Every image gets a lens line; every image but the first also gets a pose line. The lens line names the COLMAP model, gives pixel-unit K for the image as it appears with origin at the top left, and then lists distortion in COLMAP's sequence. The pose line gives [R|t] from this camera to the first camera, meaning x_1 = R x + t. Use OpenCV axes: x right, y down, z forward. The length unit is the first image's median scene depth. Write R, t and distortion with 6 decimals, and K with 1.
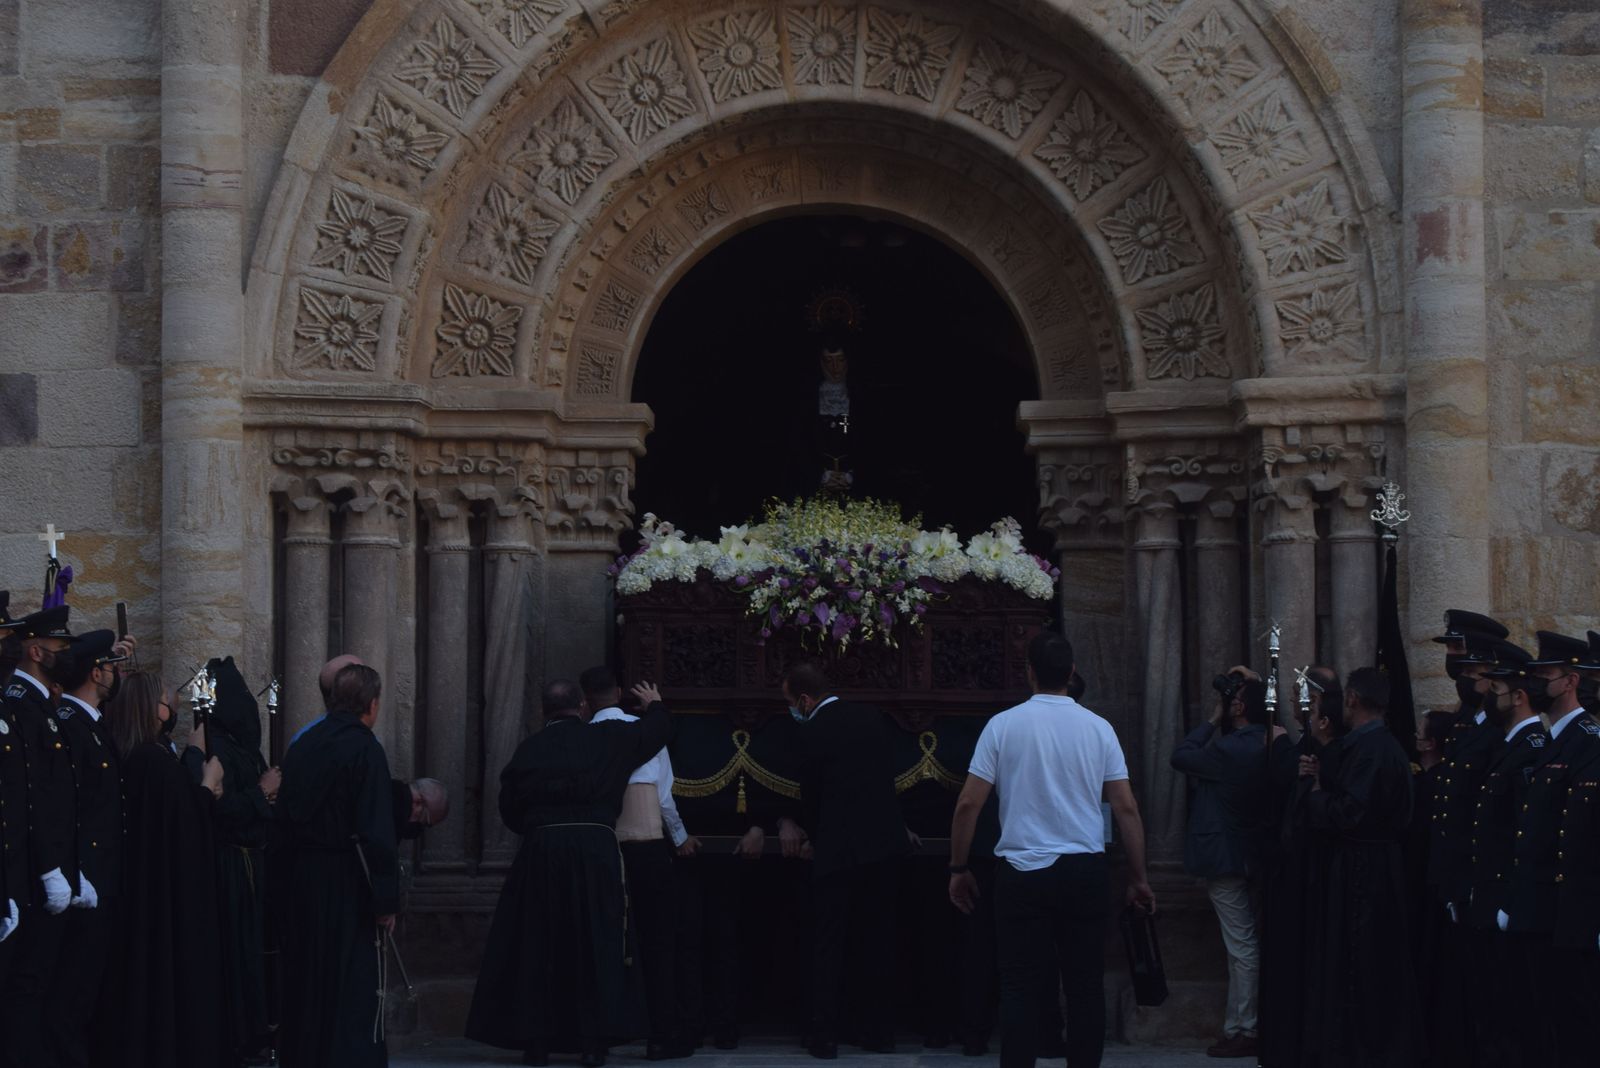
lens RADIAL K [[3462.1, 0, 822.5], [0, 3462.1, 532.1], [0, 0, 1]] dist [-0.011483, 0.071834]
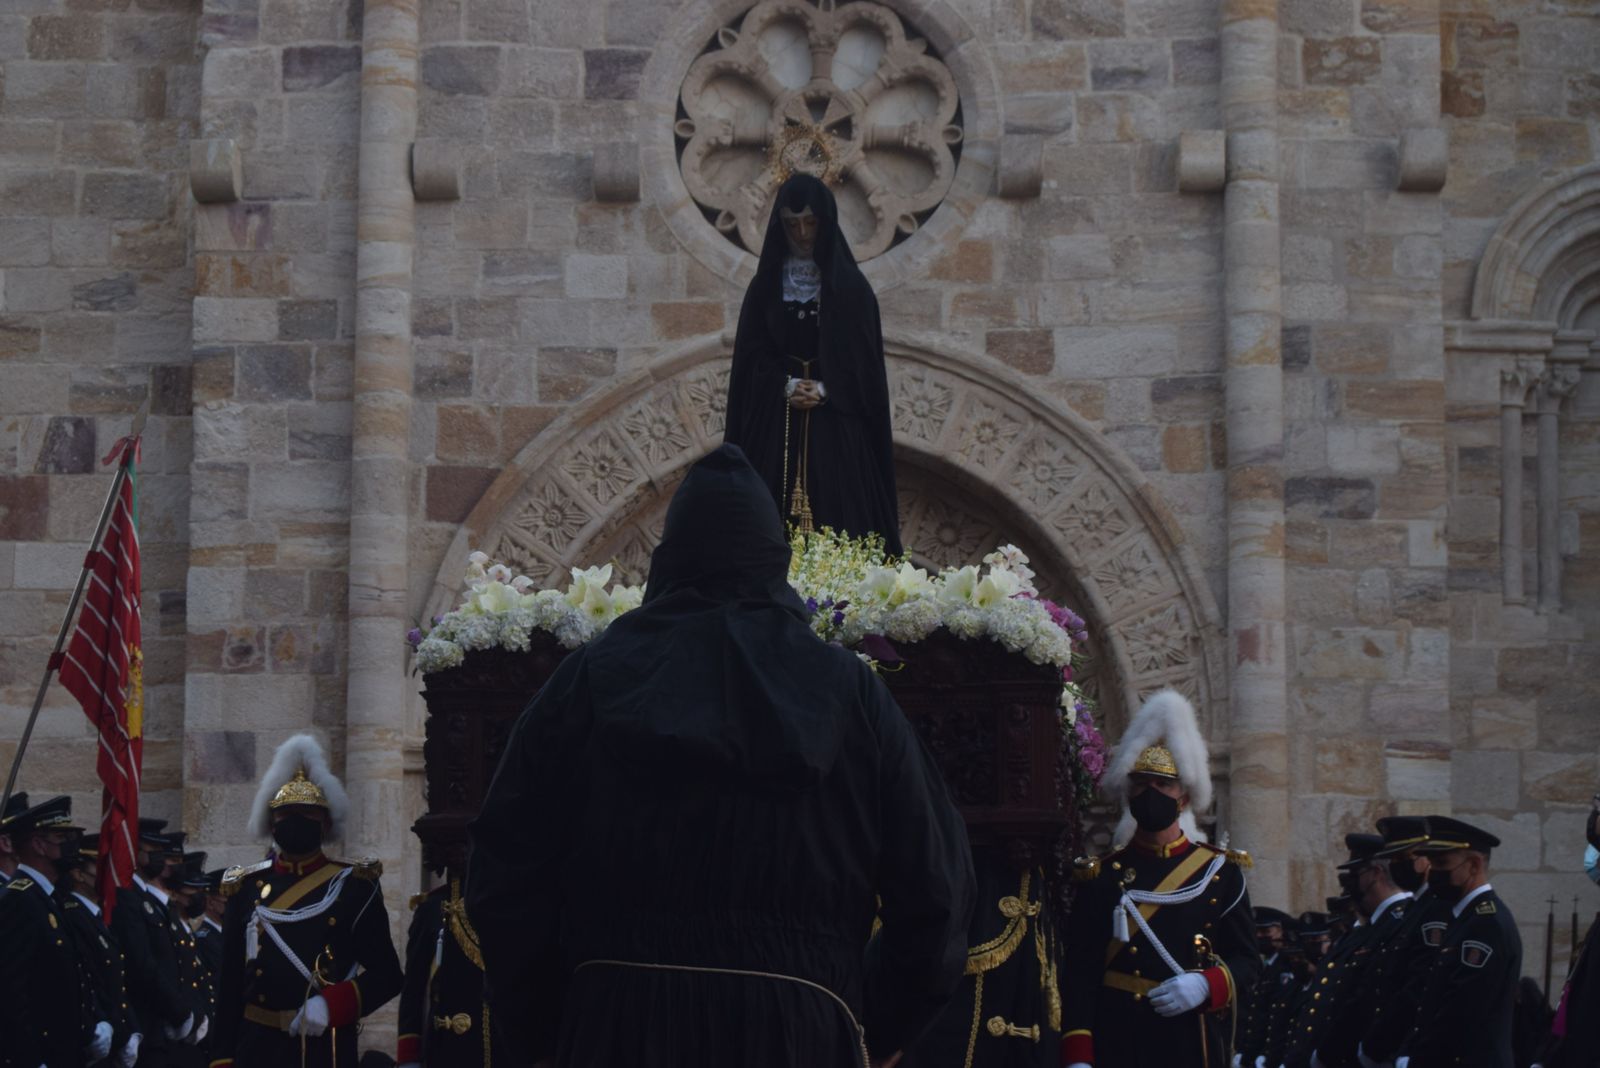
lens RADIAL K [[3374.7, 0, 804.5], [0, 3374.7, 559.4], [0, 0, 1]] dist [-0.043299, 0.008996]
pose [[0.999911, 0.011989, 0.005916, -0.013759], [-0.011338, 0.994934, -0.099893, 0.018797], [-0.007083, 0.099817, 0.994981, -0.368739]]
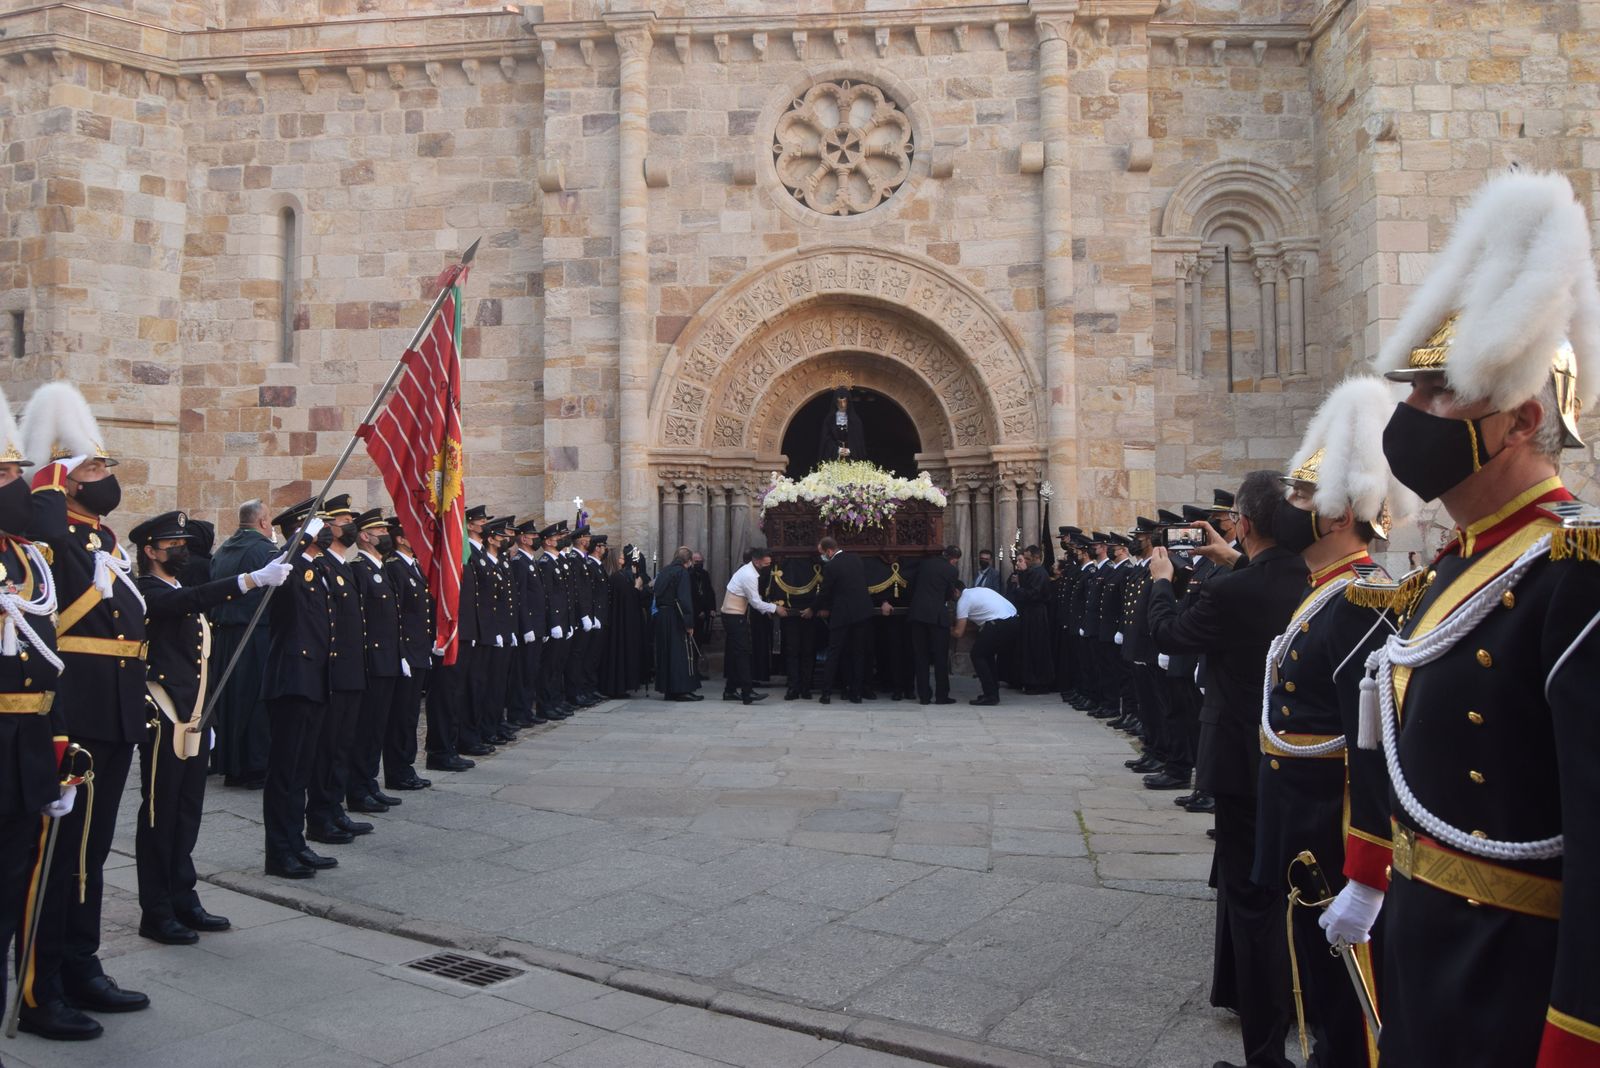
lens RADIAL K [[1185.0, 0, 814.1], [0, 1185.0, 516.5], [0, 0, 1]] dist [-0.081428, 0.012226]
pose [[0.999605, -0.004897, -0.027670, -0.000084], [0.005291, 0.999886, 0.014160, 0.000418], [0.027597, -0.014301, 0.999517, 0.006303]]
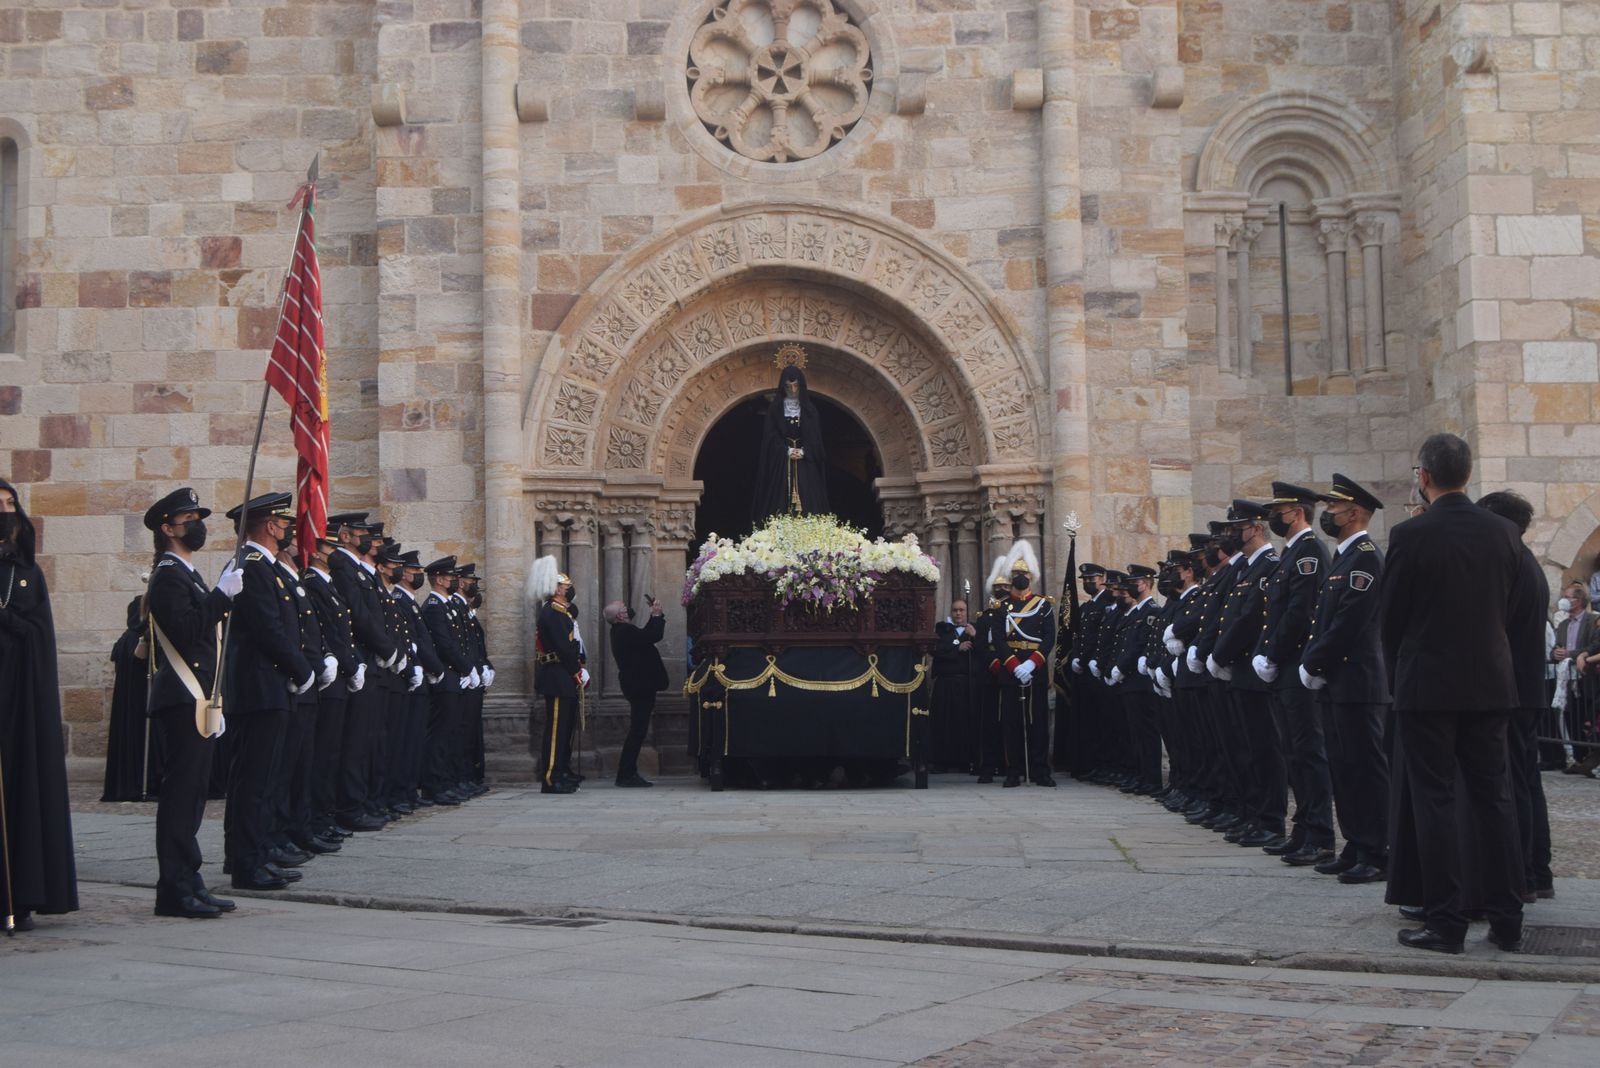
lens RADIAL K [[1888.2, 0, 806.0], [0, 1888.2, 517.7], [0, 0, 1]] dist [-0.059641, 0.015691]
pose [[0.998699, -0.010414, 0.049927, -0.048537], [0.012016, 0.999419, -0.031890, 0.025848], [-0.049566, 0.032448, 0.998244, -0.190235]]
